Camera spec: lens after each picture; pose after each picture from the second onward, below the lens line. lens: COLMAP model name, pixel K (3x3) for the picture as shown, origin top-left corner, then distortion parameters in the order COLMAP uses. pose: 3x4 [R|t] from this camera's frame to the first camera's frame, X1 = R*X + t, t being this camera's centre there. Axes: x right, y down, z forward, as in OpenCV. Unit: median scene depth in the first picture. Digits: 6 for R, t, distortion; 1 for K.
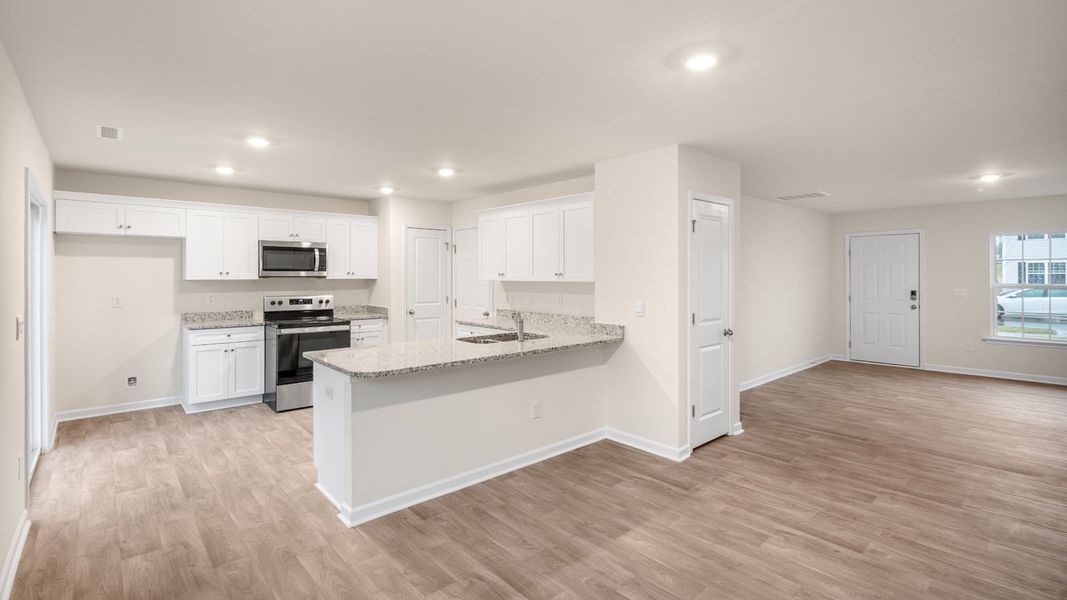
lens RADIAL K [[486.2, 0, 531.5], [0, 486.2, 275.1], [0, 0, 1]] dist [0.001763, 0.000174]
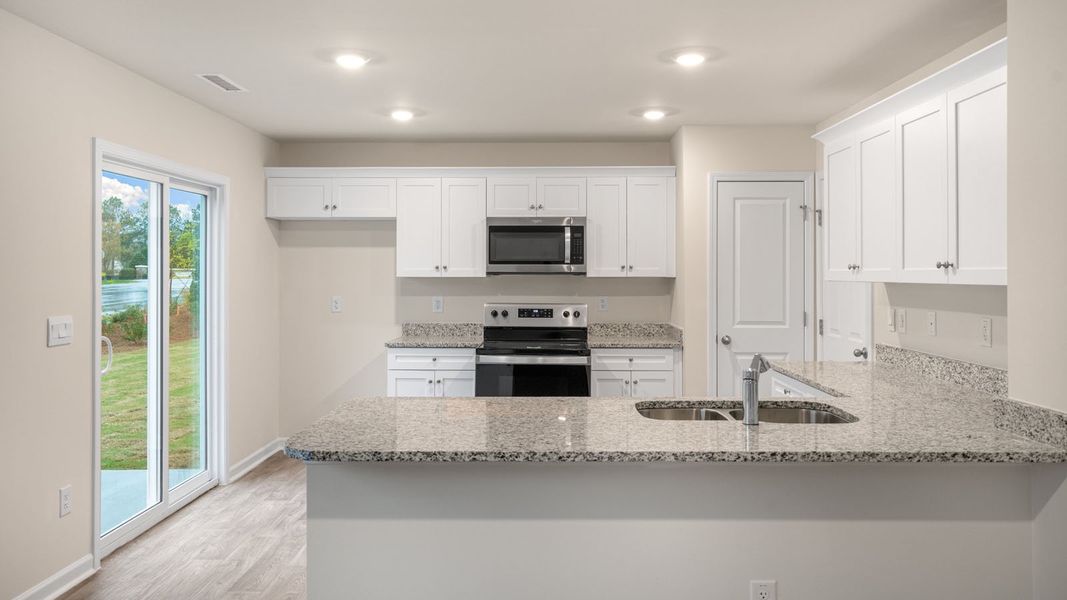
lens RADIAL K [[791.7, 0, 535.5], [0, 791.7, 267.9], [0, 0, 1]] dist [0.012387, 0.001436]
pose [[0.738558, -0.004993, -0.674172, 0.217339], [0.000132, 0.999974, -0.007261, 0.004432], [0.674190, 0.005274, 0.738539, 0.266225]]
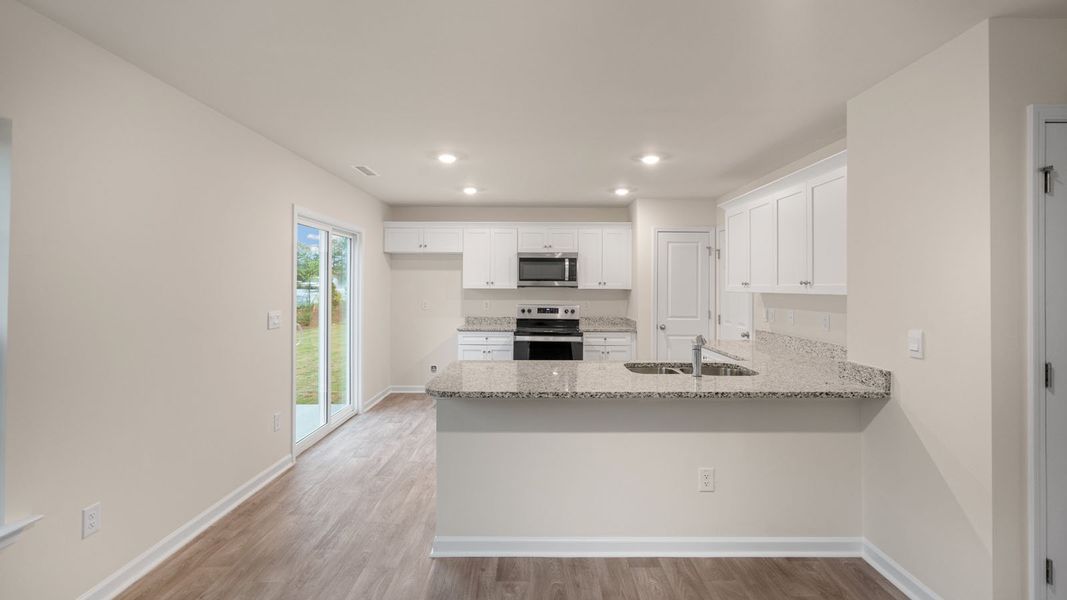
lens RADIAL K [[483.4, 0, 537.1], [0, 483.4, 283.5], [0, 0, 1]] dist [-0.002723, 0.000021]
pose [[0.750765, -0.001089, -0.660569, 0.193288], [-0.004503, 0.999967, -0.006767, 0.004643], [0.660554, 0.008055, 0.750735, 0.227437]]
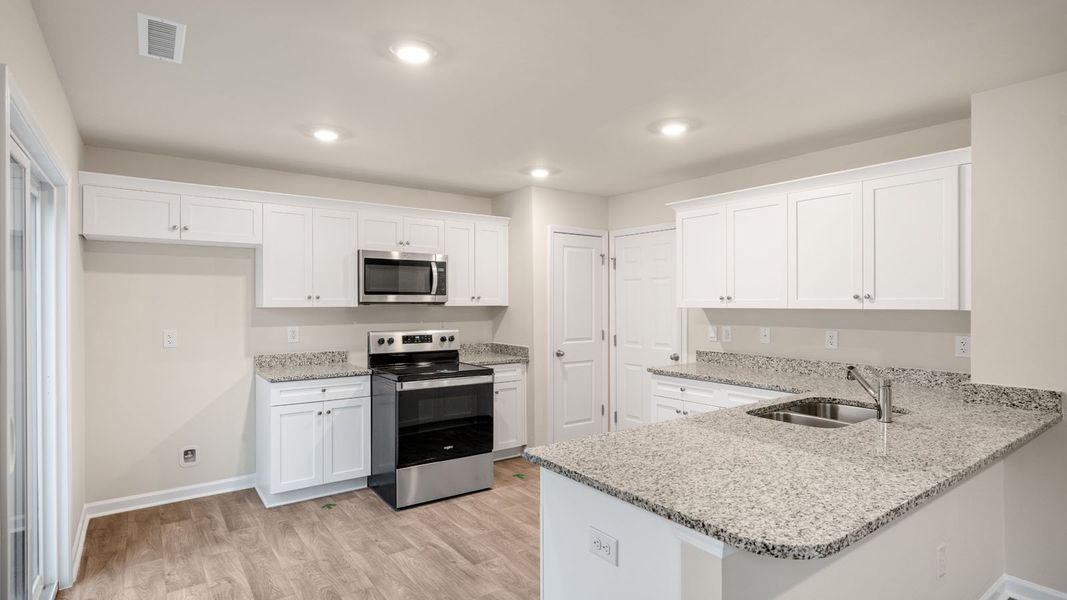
lens RADIAL K [[533.6, 0, 538.8], [0, 533.6, 304.1], [0, 0, 1]] dist [-0.001895, 0.000218]
pose [[0.995962, -0.002329, -0.089744, -0.248640], [0.002645, 0.999991, 0.003401, 0.003244], [0.089735, -0.003625, 0.995959, 0.280982]]
